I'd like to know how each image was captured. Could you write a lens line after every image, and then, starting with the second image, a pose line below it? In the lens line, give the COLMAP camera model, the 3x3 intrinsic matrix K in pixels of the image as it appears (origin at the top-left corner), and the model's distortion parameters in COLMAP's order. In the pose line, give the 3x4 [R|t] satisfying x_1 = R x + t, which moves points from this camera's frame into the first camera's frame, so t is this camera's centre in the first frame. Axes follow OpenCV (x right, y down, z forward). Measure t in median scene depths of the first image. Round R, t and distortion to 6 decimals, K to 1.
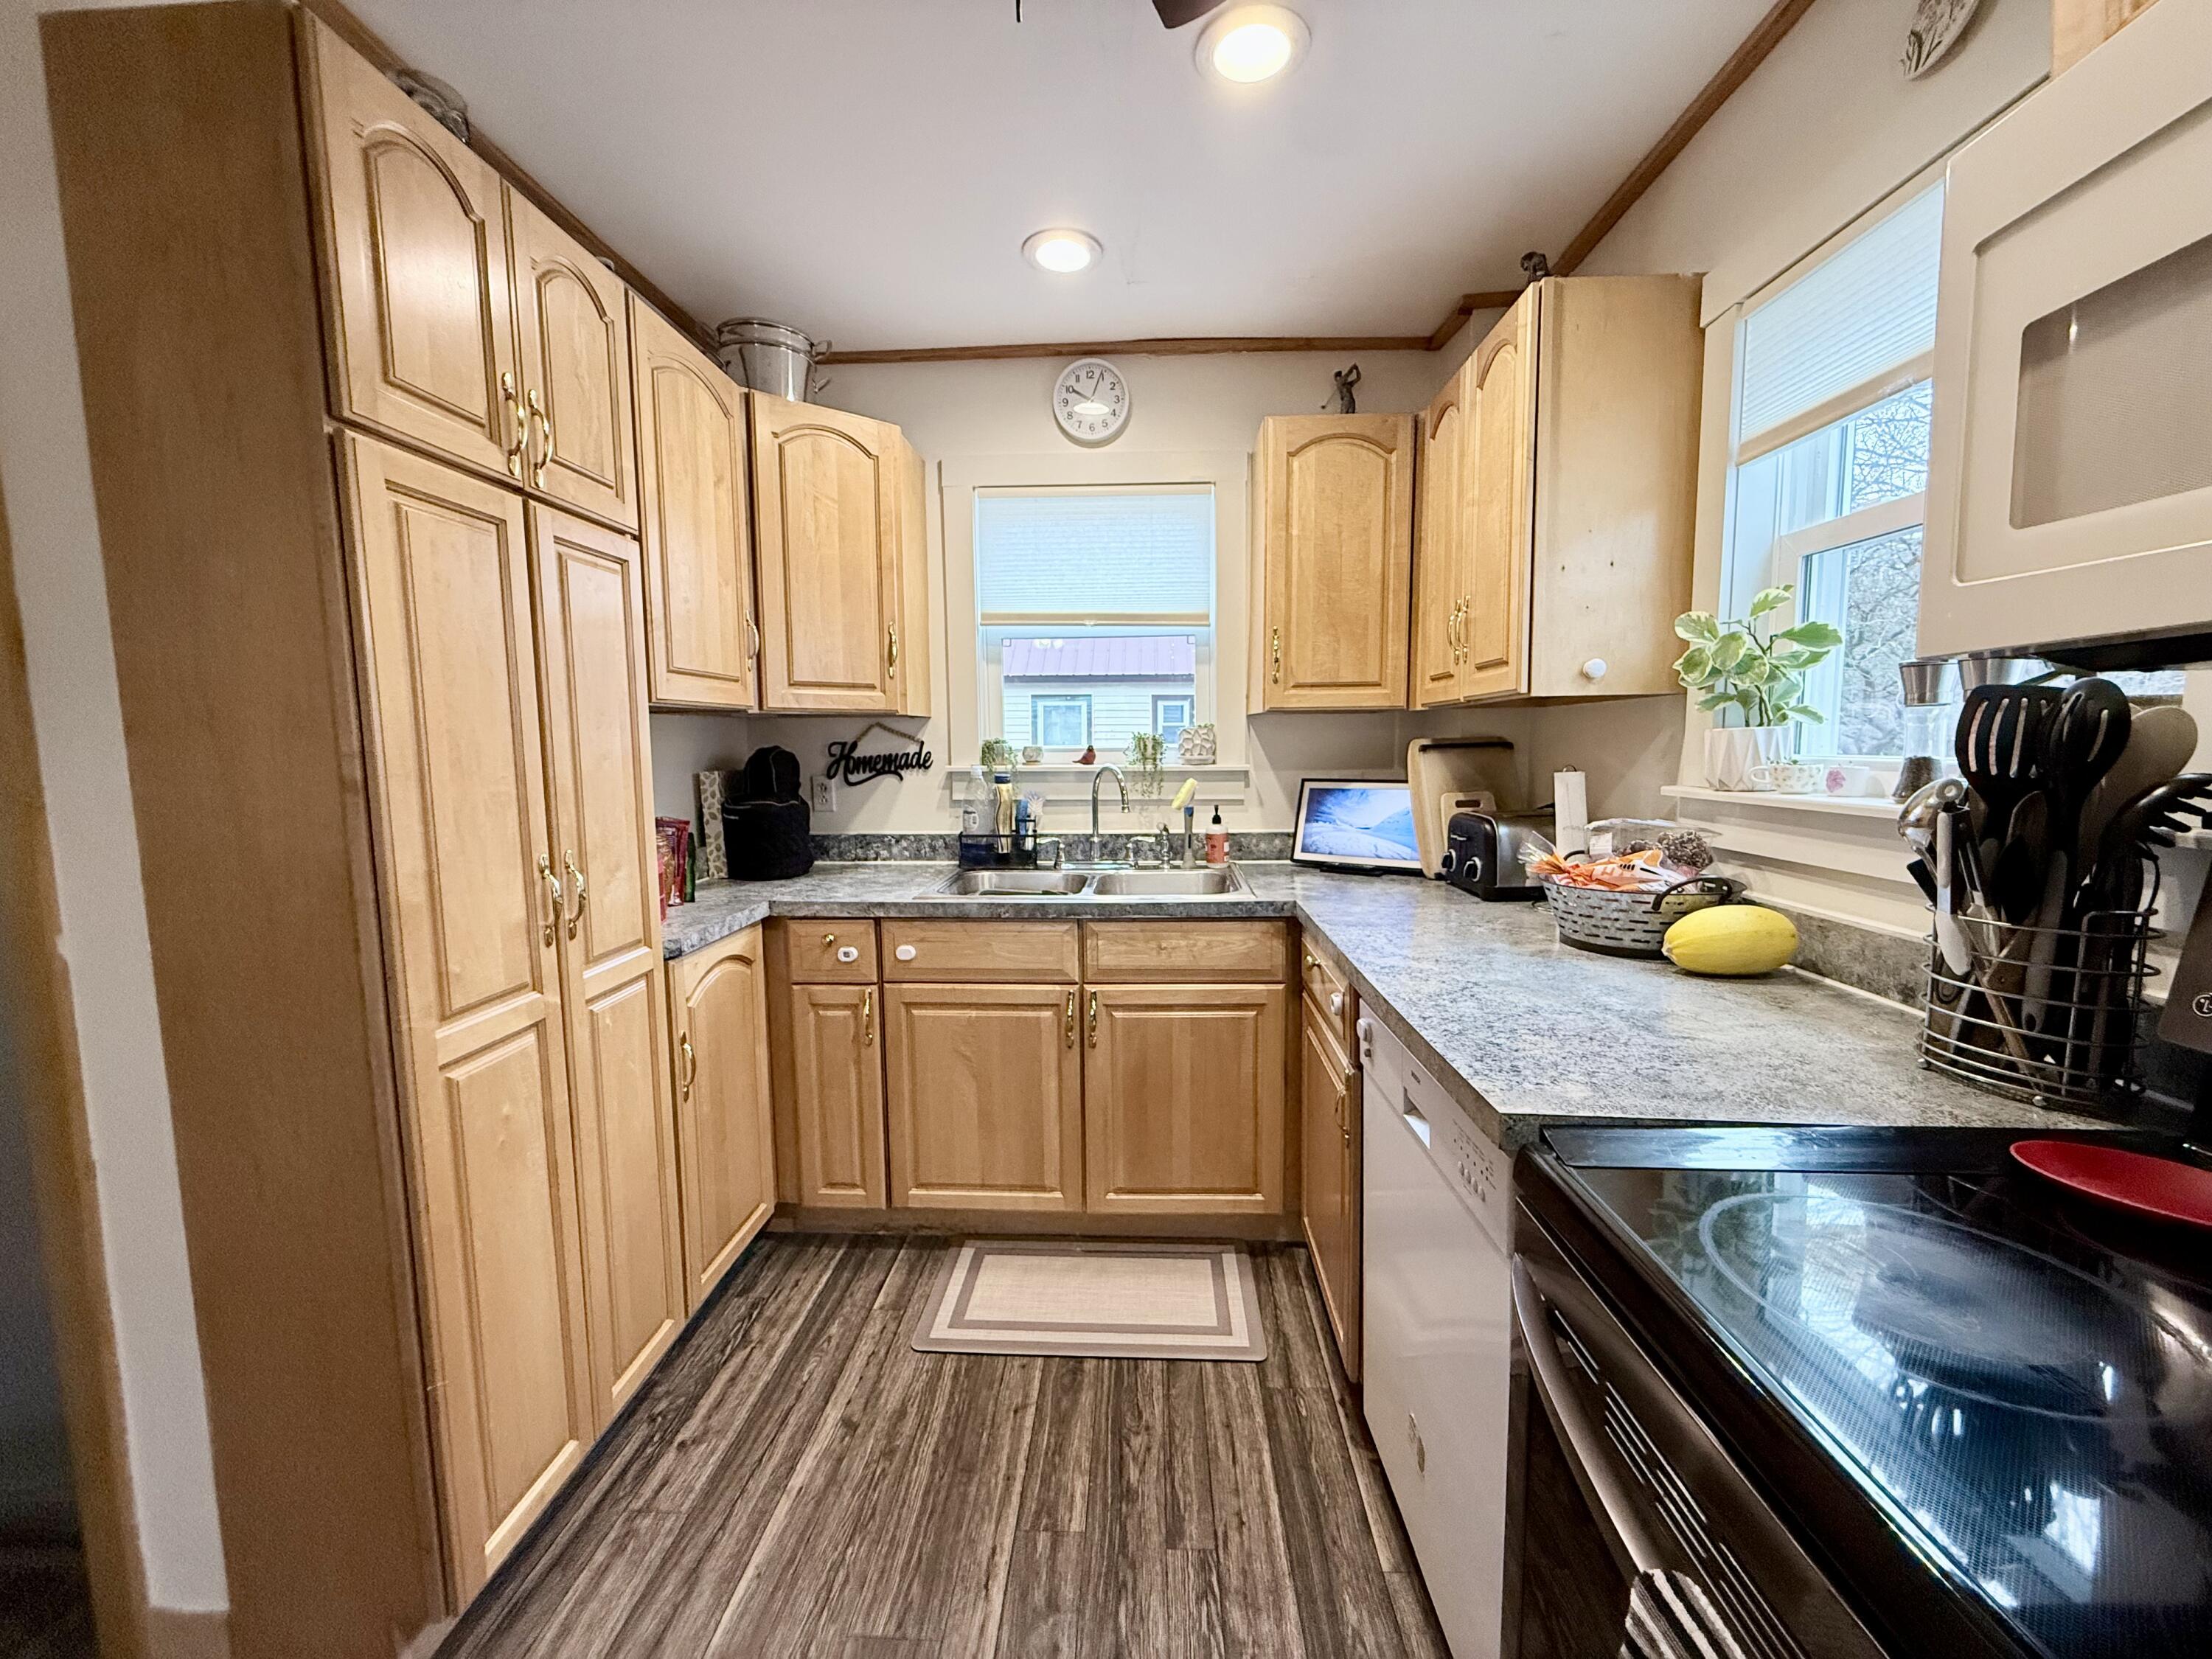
lens RADIAL K [[877.0, 0, 1103.4], [0, 877.0, 830.7], [0, 0, 1]] dist [0.002102, -0.000752]
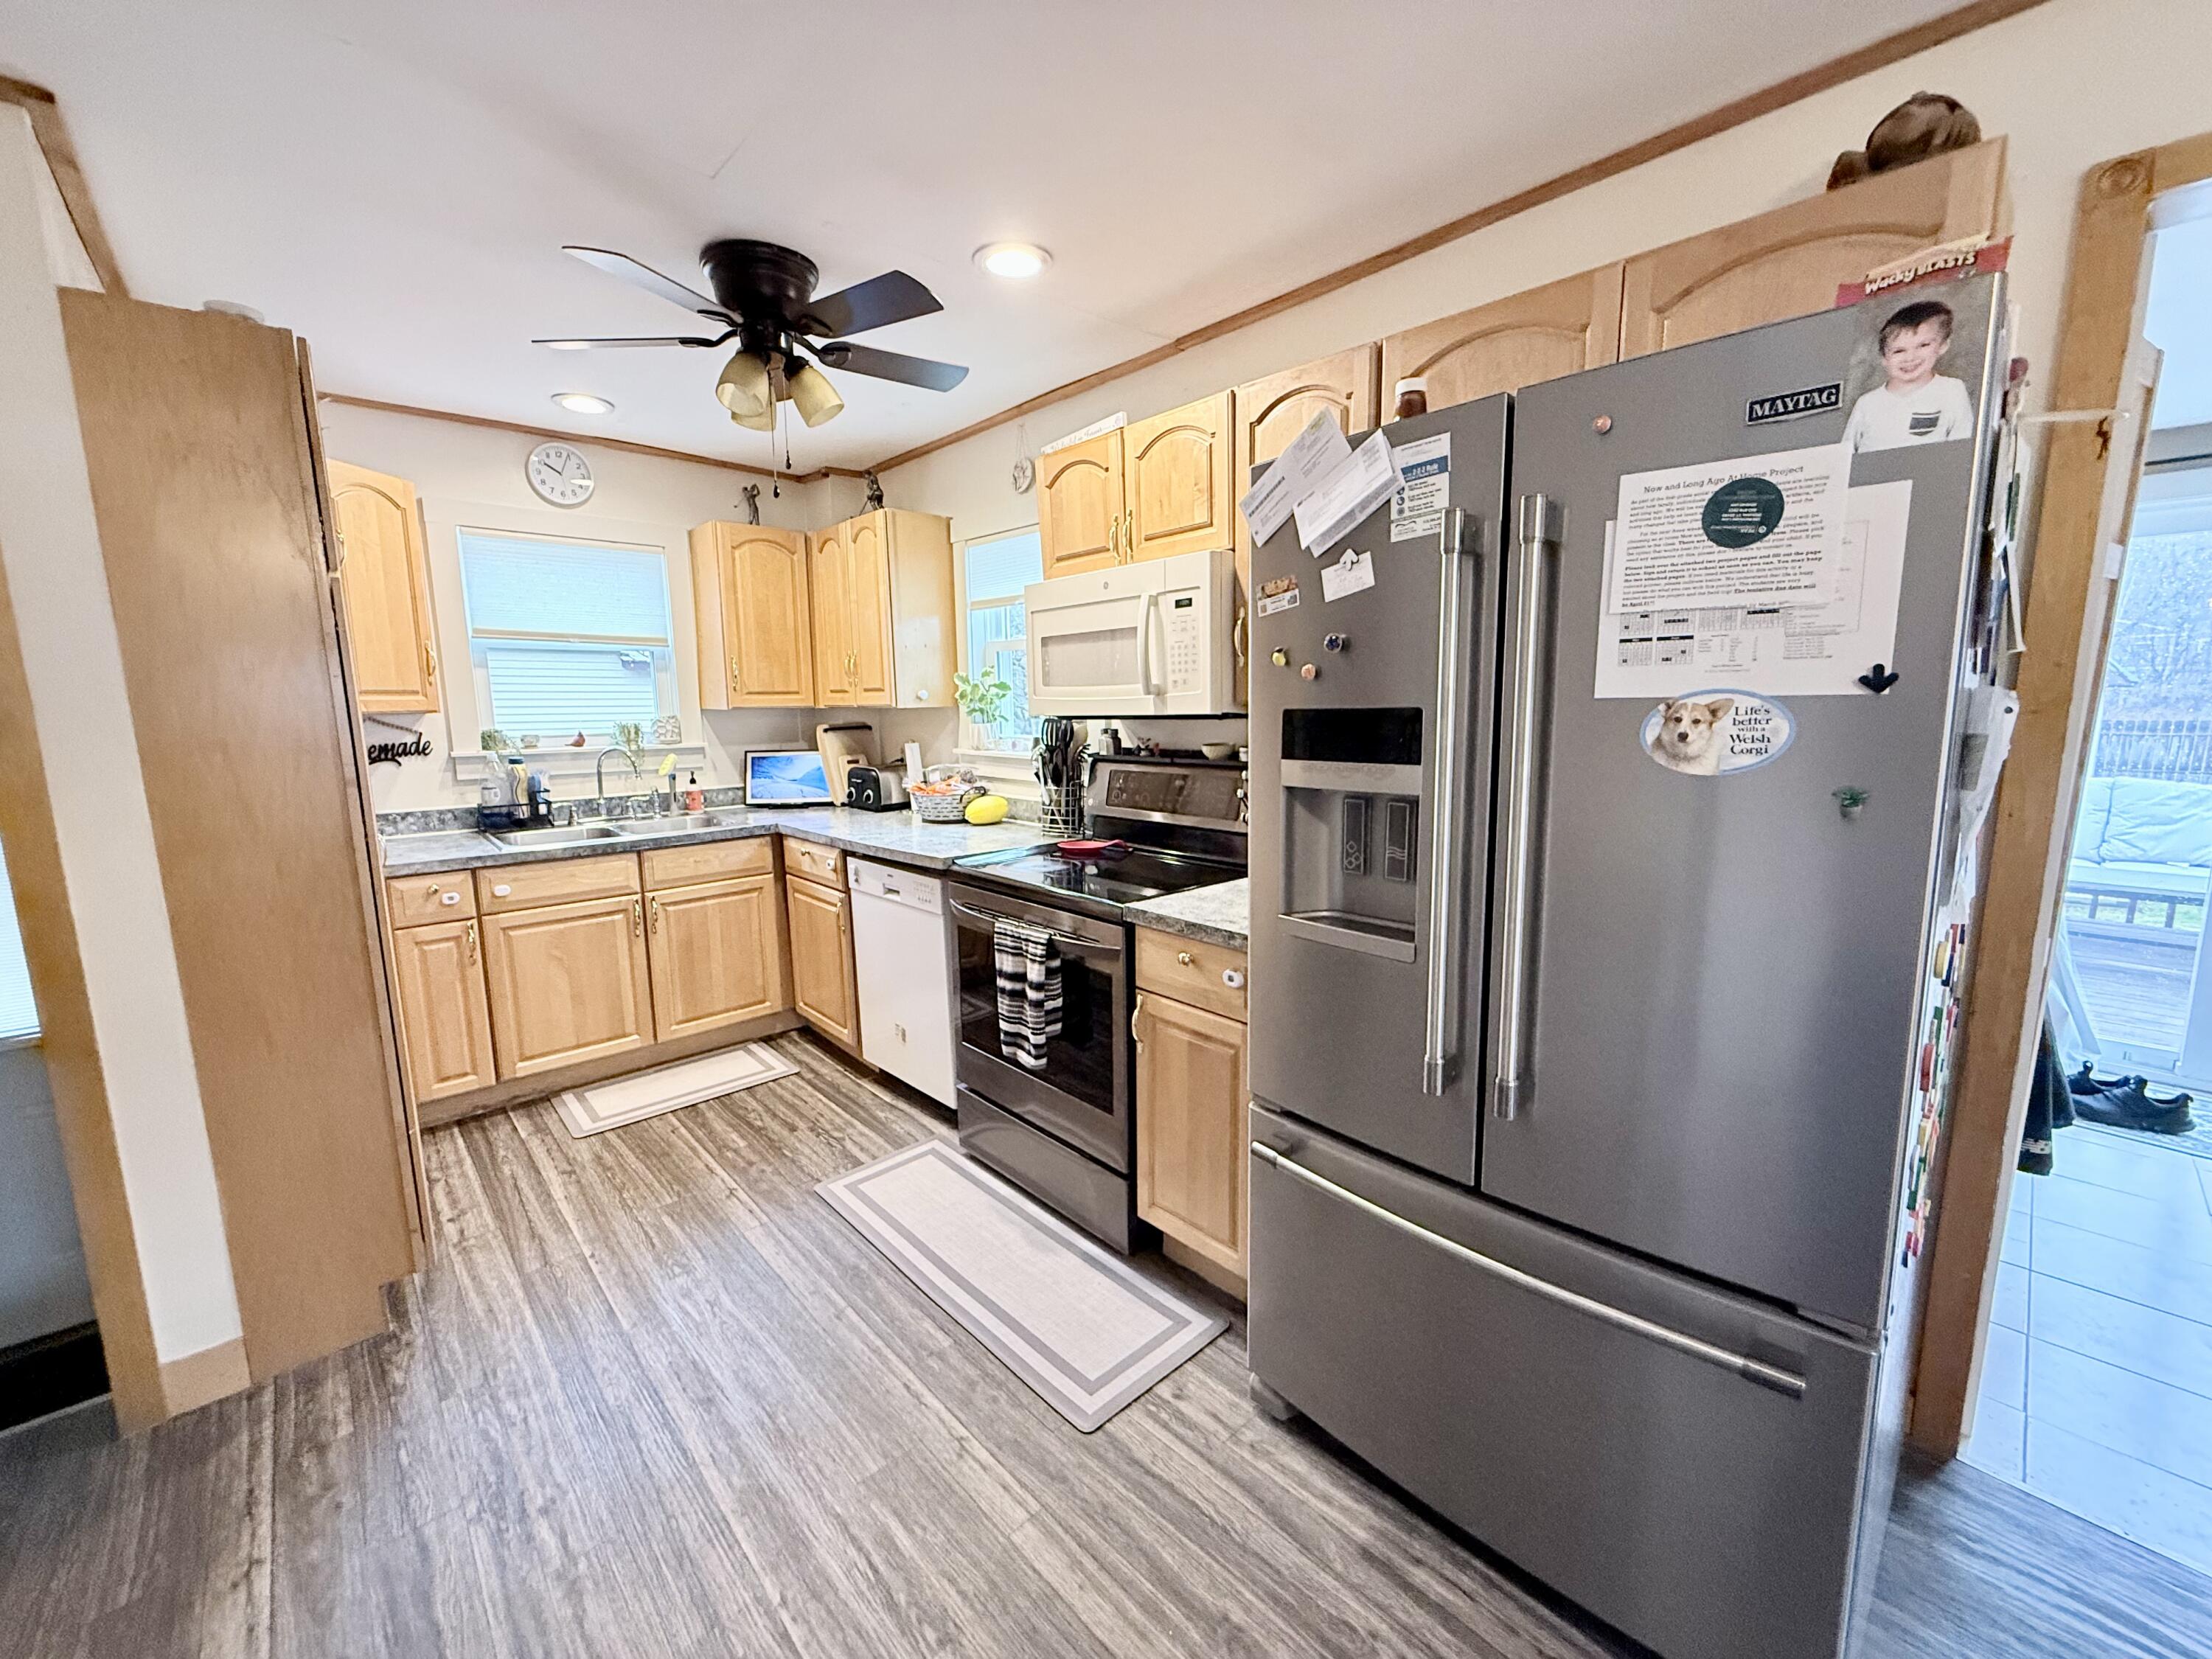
lens RADIAL K [[877.0, 0, 1103.4], [0, 877.0, 830.7], [0, 0, 1]] dist [0.002102, -0.000752]
pose [[0.699104, -0.105139, 0.707248, -0.527866], [0.073025, 0.994457, 0.075652, 0.010617], [-0.711282, -0.001242, 0.702906, -0.633210]]
